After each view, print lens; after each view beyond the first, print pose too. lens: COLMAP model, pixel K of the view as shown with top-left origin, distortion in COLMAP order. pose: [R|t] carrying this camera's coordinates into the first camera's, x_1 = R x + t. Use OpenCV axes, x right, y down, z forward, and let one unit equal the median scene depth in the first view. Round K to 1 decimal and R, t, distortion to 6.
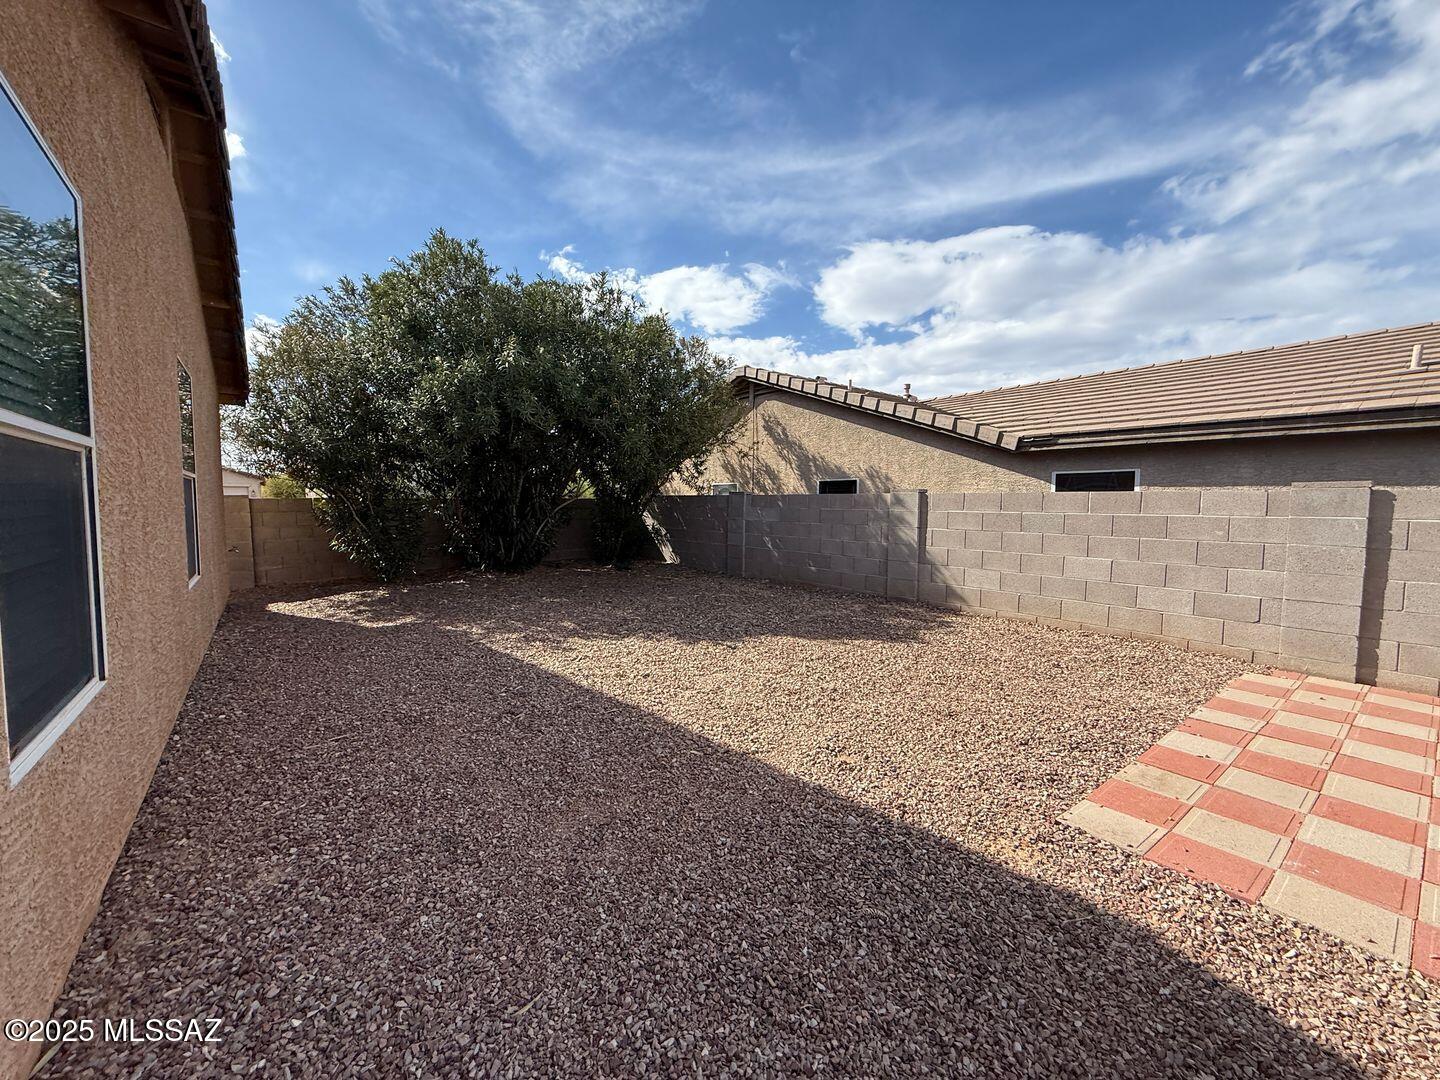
lens RADIAL K [[570.3, 0, 720.0], [0, 570.3, 540.0], [0, 0, 1]] dist [0.000396, 0.000172]
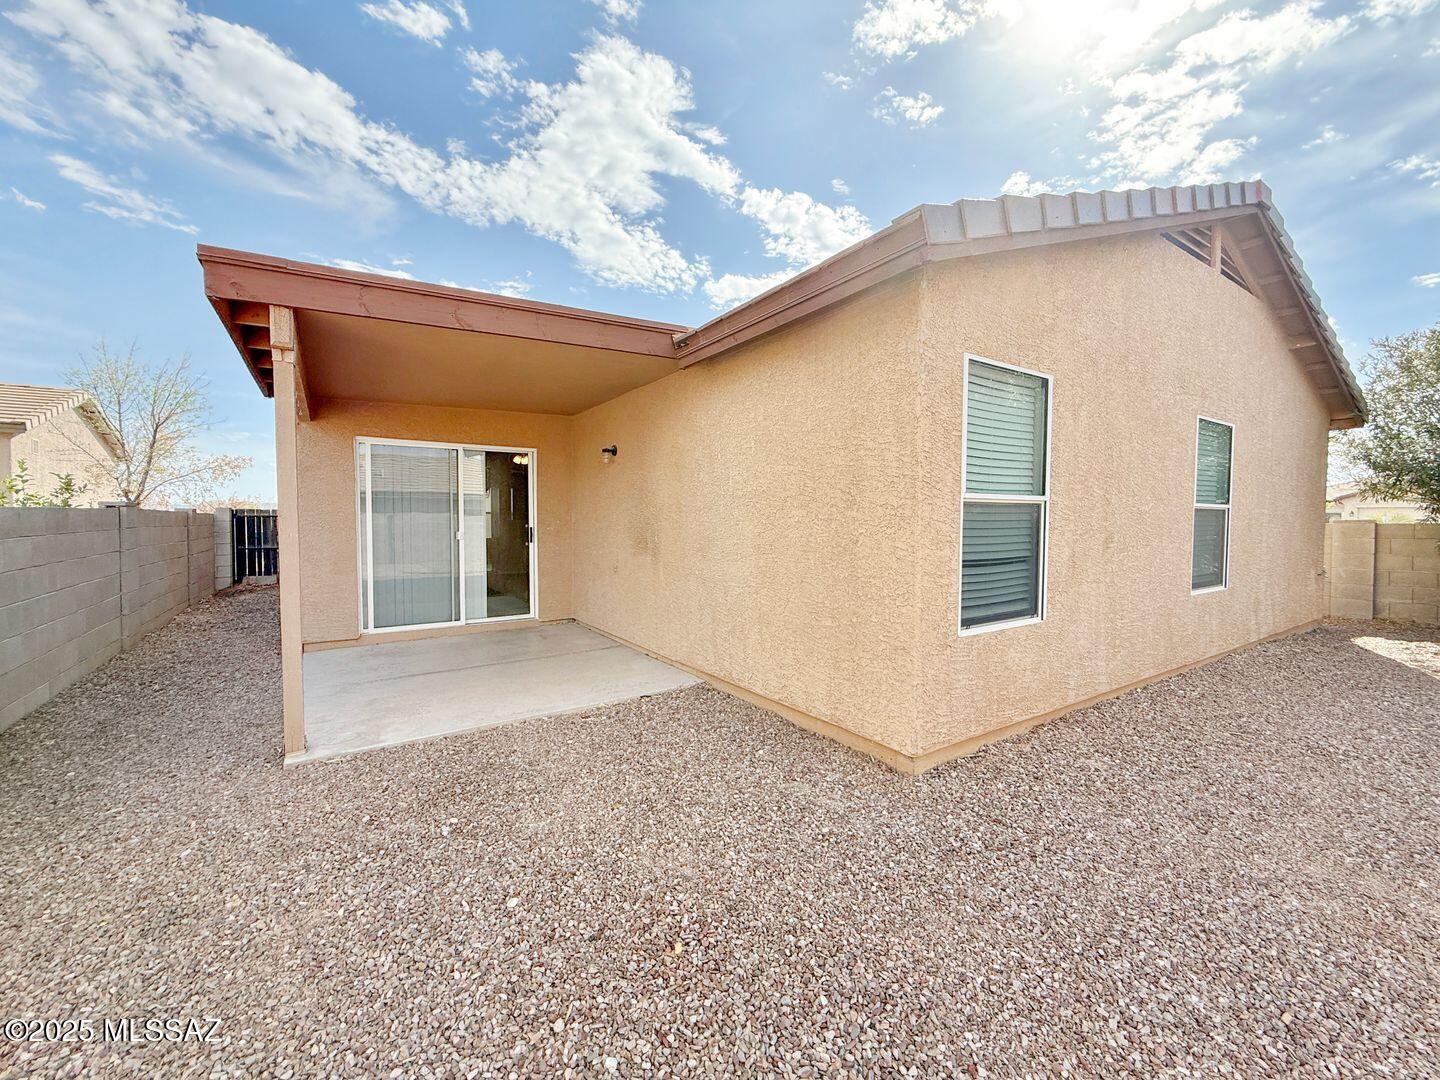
lens RADIAL K [[580.7, 0, 720.0], [0, 580.7, 540.0], [0, 0, 1]] dist [-0.000031, -0.000004]
pose [[-0.078360, 0.028947, -0.996505, 0.342583], [-0.070180, 0.996938, 0.034478, -0.006242], [0.994452, 0.072637, -0.076089, 0.013900]]
